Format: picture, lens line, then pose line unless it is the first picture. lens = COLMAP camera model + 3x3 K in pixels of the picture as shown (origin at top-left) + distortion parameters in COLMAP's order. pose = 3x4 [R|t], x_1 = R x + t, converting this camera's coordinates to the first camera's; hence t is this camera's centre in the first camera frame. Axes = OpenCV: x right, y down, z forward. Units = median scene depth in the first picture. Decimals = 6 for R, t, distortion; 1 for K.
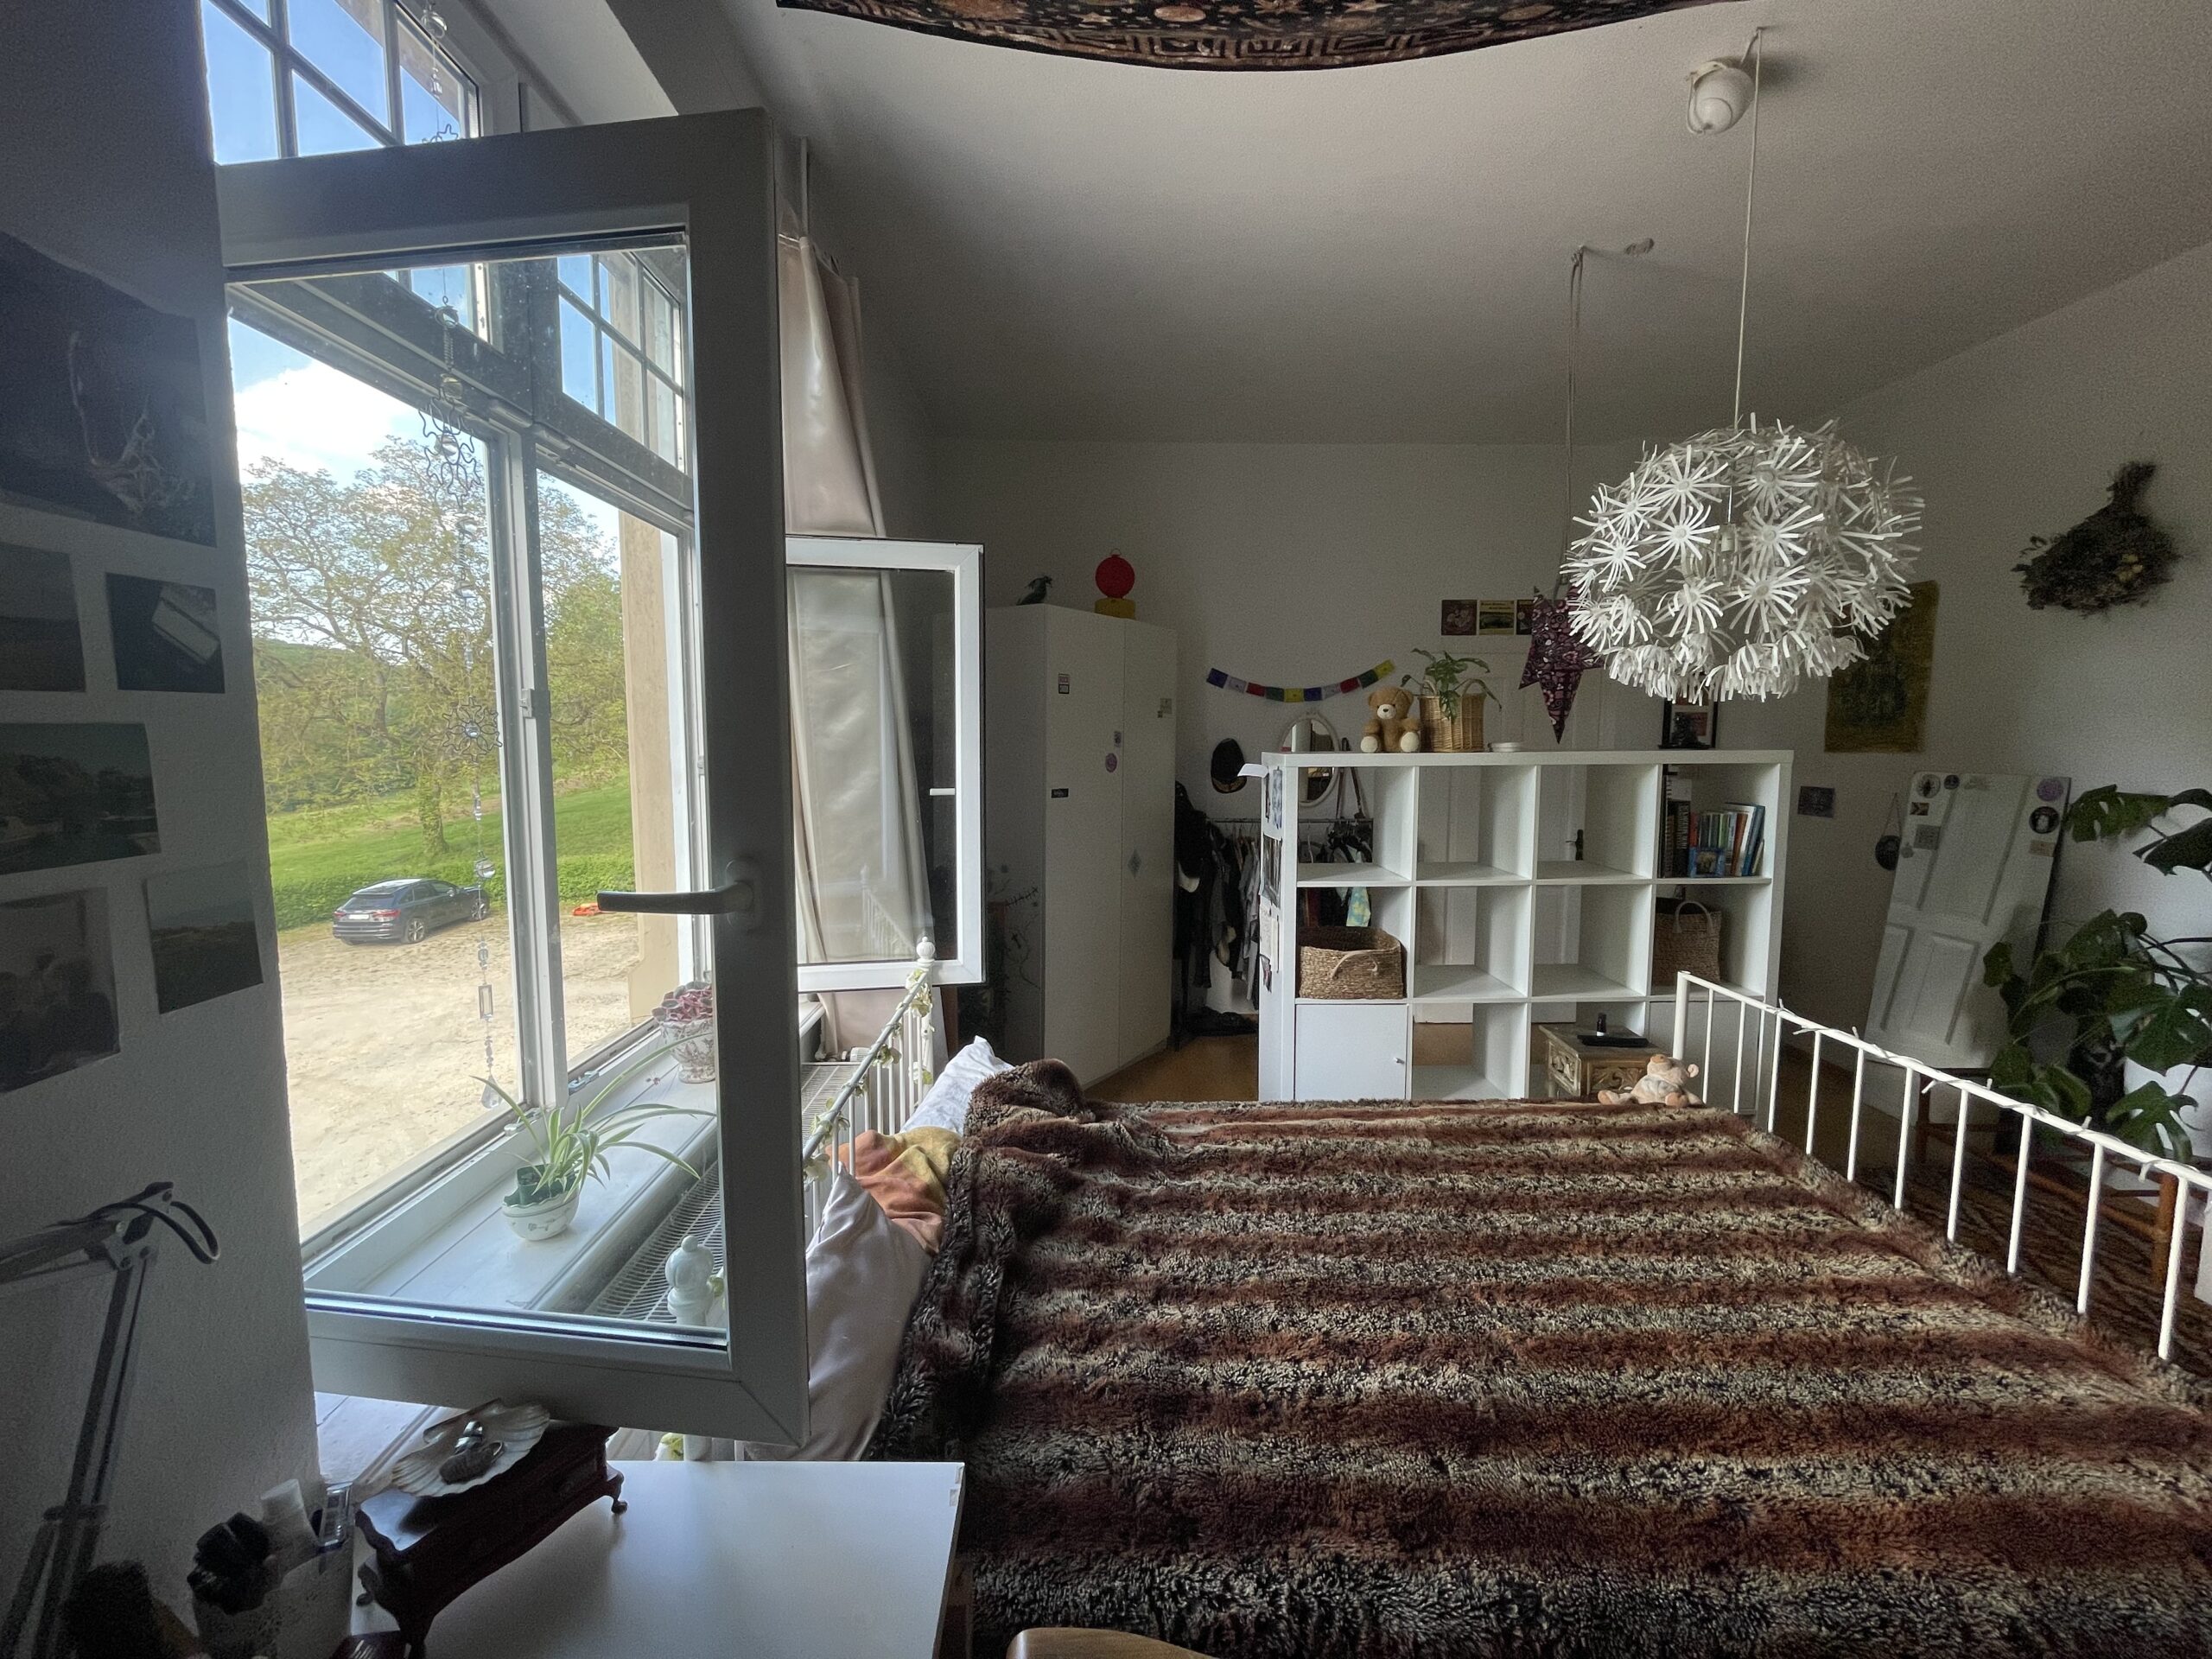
lens RADIAL K [[899.1, 0, 1104.0], [0, 899.1, 821.2], [0, 0, 1]] dist [-0.002834, 0.000659]
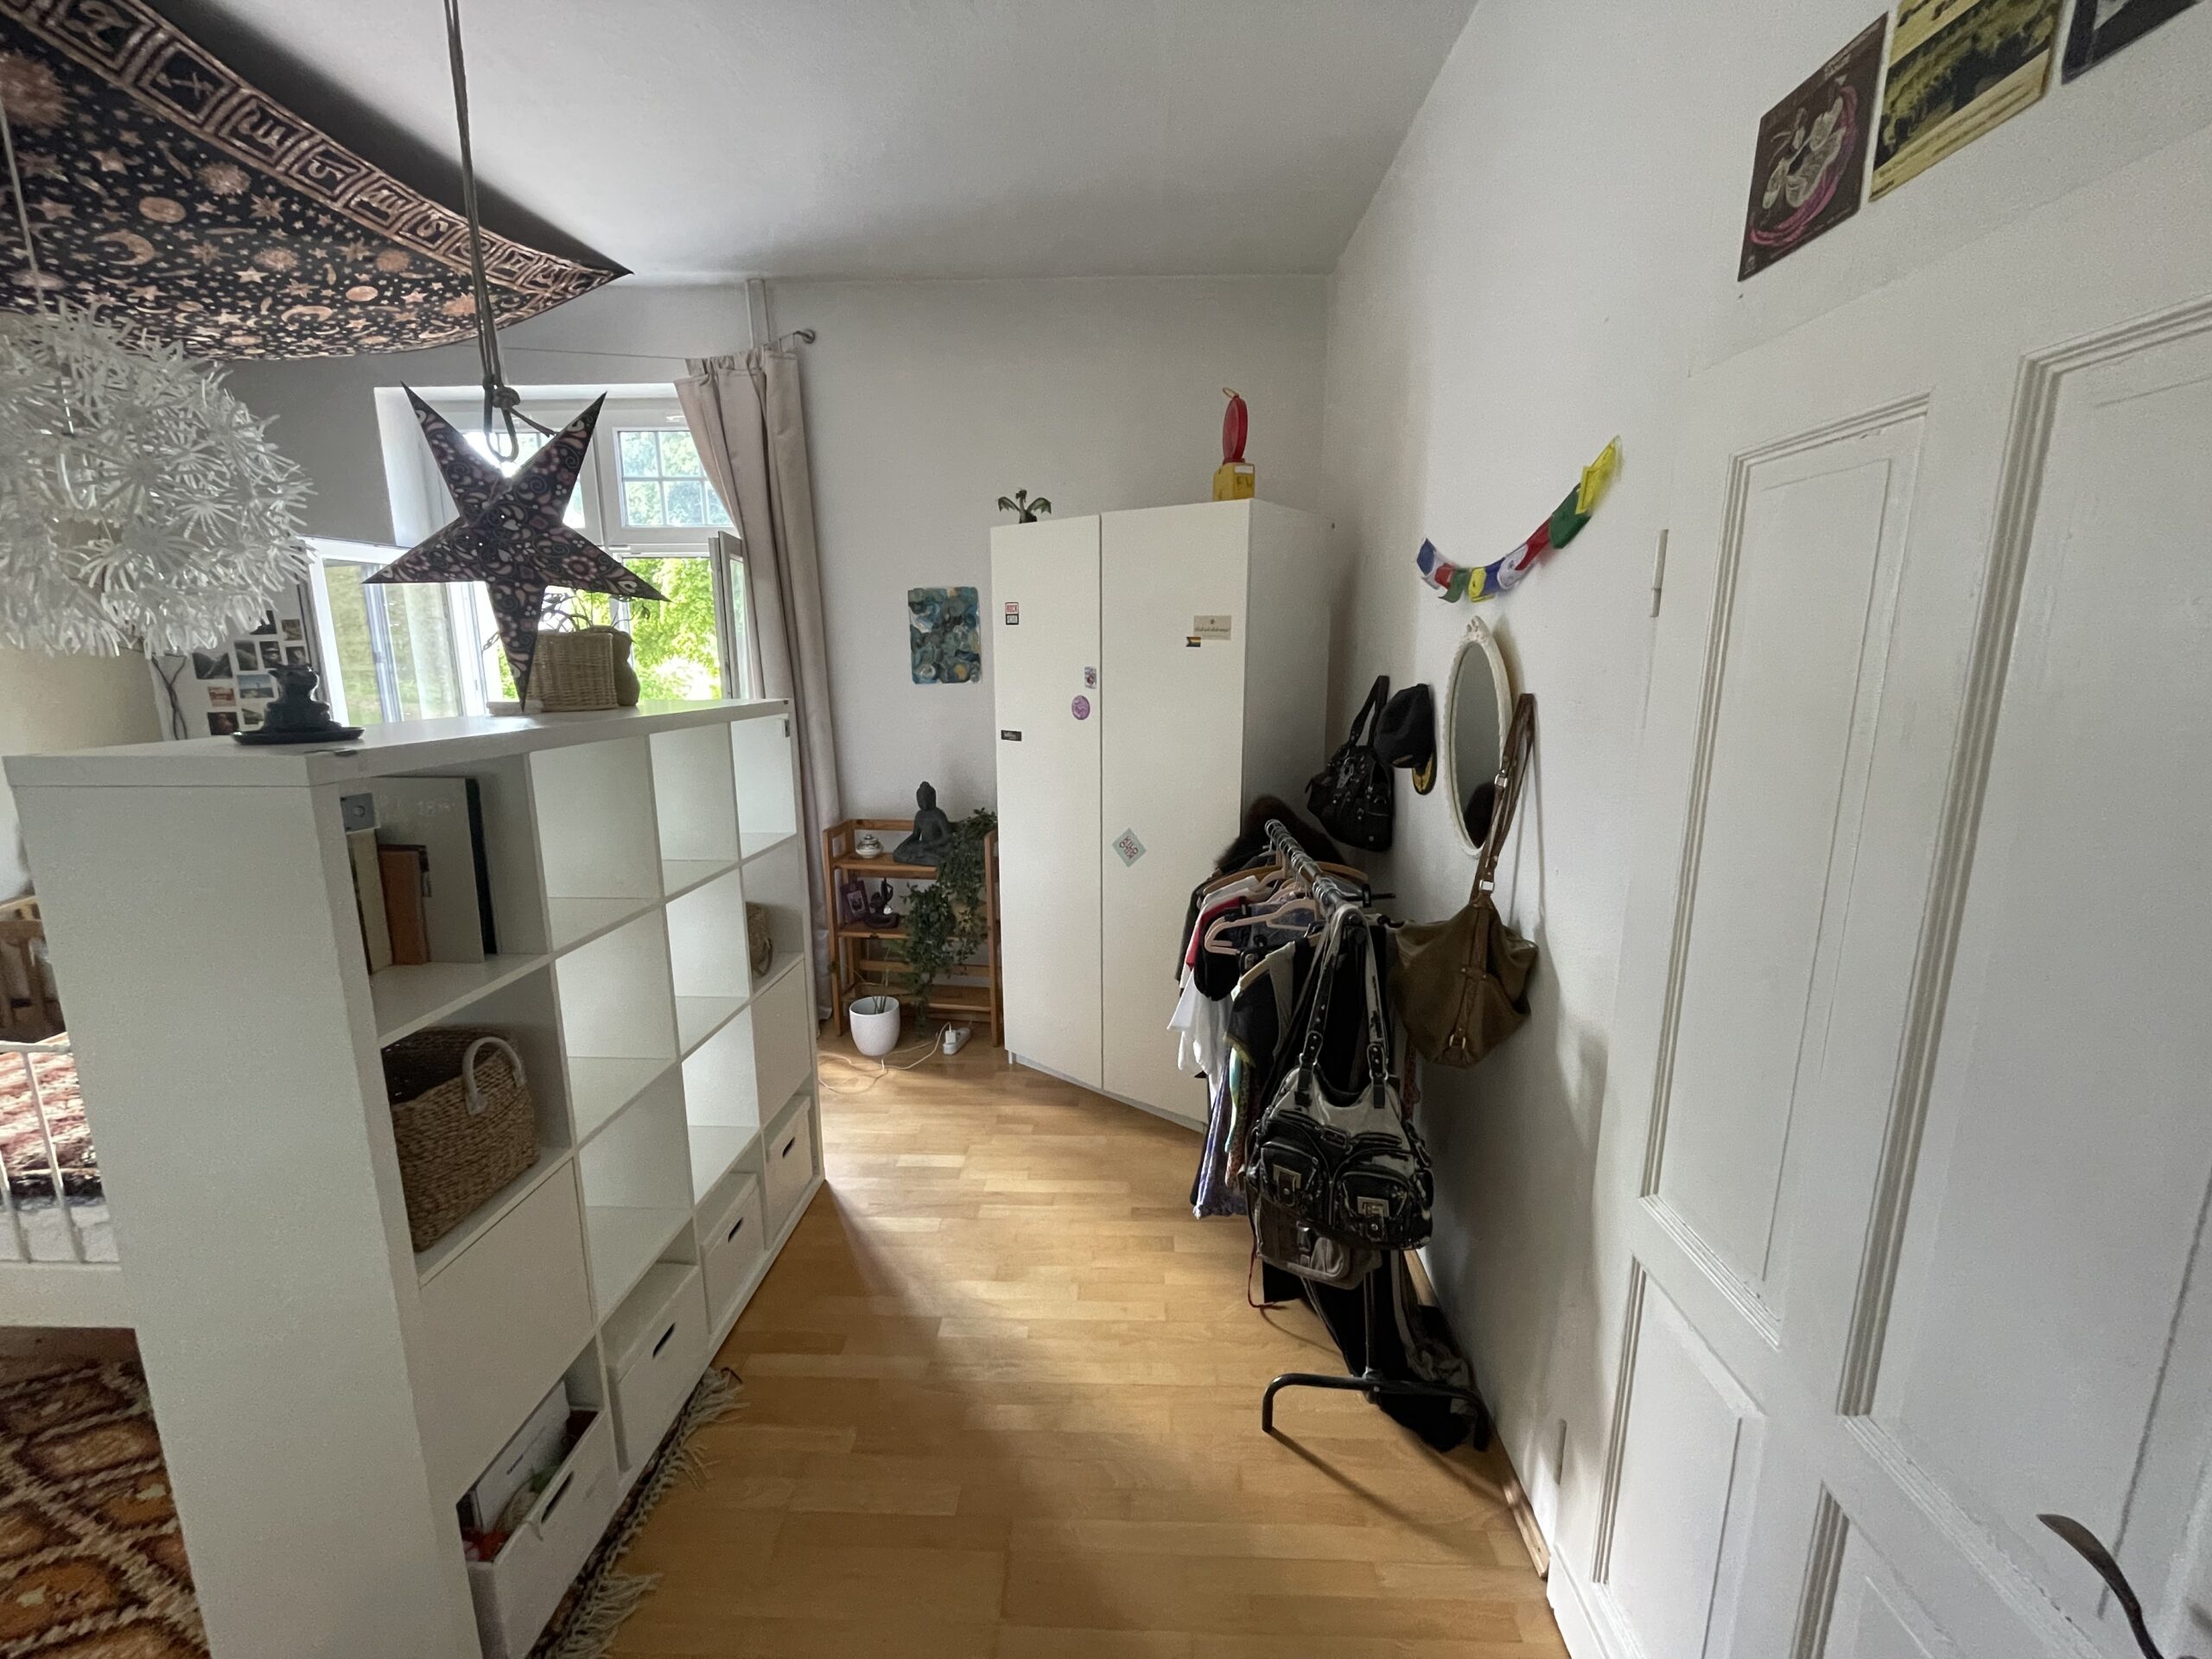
lens RADIAL K [[899.1, 0, 1104.0], [0, 899.1, 821.2], [0, 0, 1]] dist [-0.002834, 0.000659]
pose [[-0.056922, 0.188517, -0.980419, 1.125645], [-0.088170, 0.977225, 0.193022, -0.171756], [0.994478, 0.097431, -0.039004, 1.492021]]
